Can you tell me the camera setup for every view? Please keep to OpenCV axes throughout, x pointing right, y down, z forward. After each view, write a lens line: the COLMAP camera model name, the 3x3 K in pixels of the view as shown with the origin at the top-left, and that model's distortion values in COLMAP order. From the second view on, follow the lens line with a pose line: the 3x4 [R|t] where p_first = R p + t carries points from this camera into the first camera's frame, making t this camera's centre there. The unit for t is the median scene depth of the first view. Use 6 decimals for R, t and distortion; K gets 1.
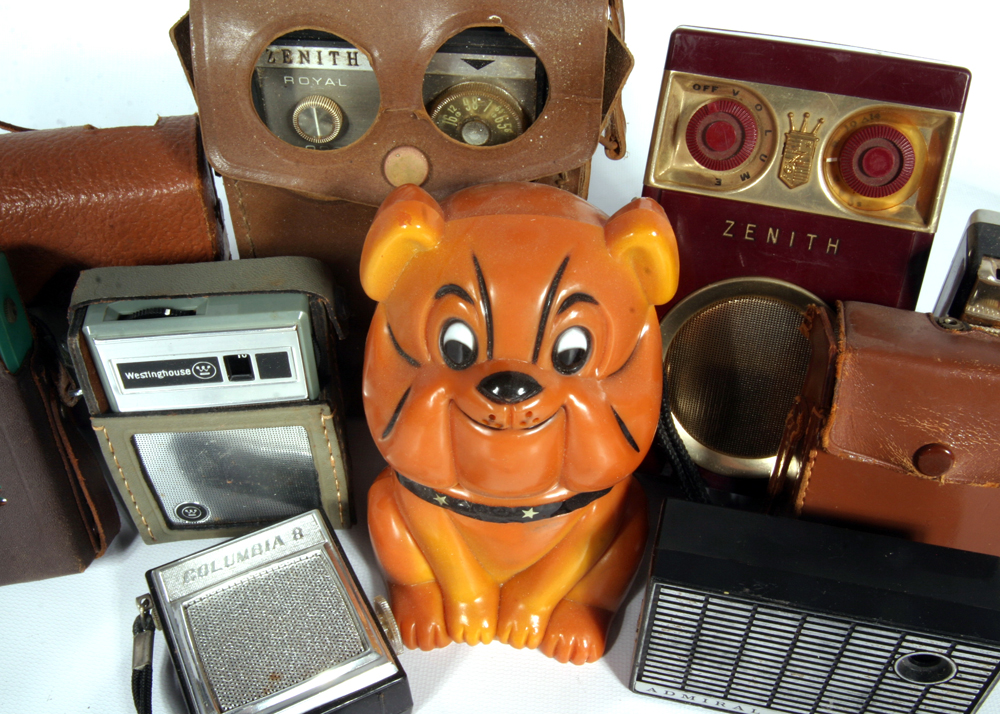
lens RADIAL K [[997.9, 0, 500.0], [0, 997.9, 357.0], [0, 0, 1]] dist [-0.137678, 0.157332]
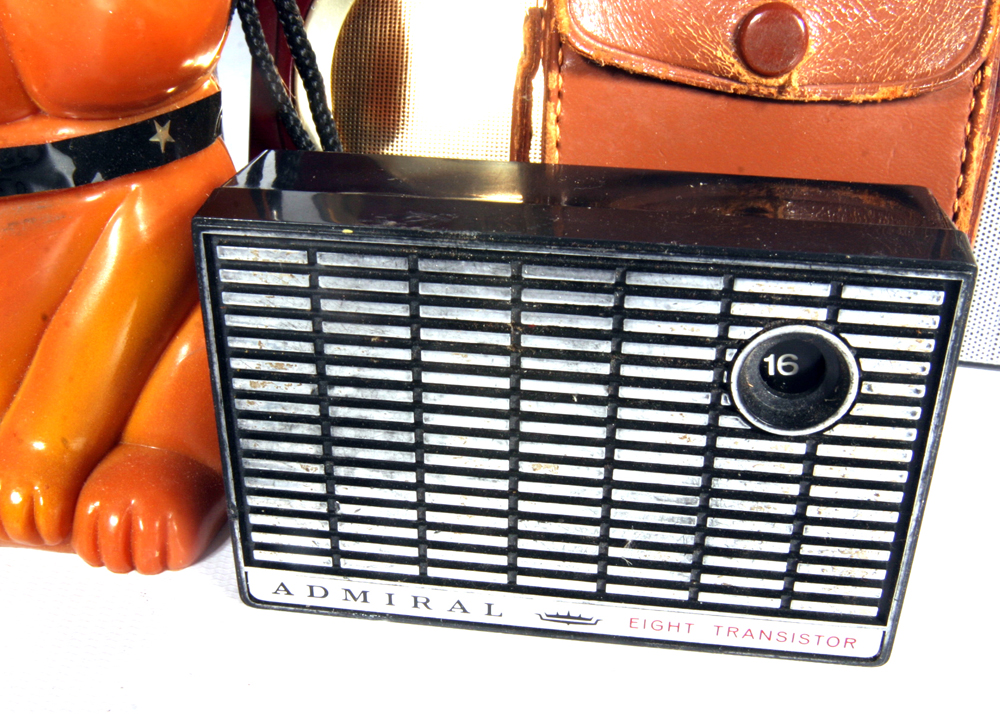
lens RADIAL K [[1227.7, 0, 499.2], [0, 1227.7, 408.5], [0, 0, 1]] dist [-0.081926, 0.029660]
pose [[0.994079, -0.049717, 0.096614, 0.217246], [0.068248, 0.977589, -0.199155, 0.397349], [-0.084548, 0.204570, 0.975194, 0.401618]]
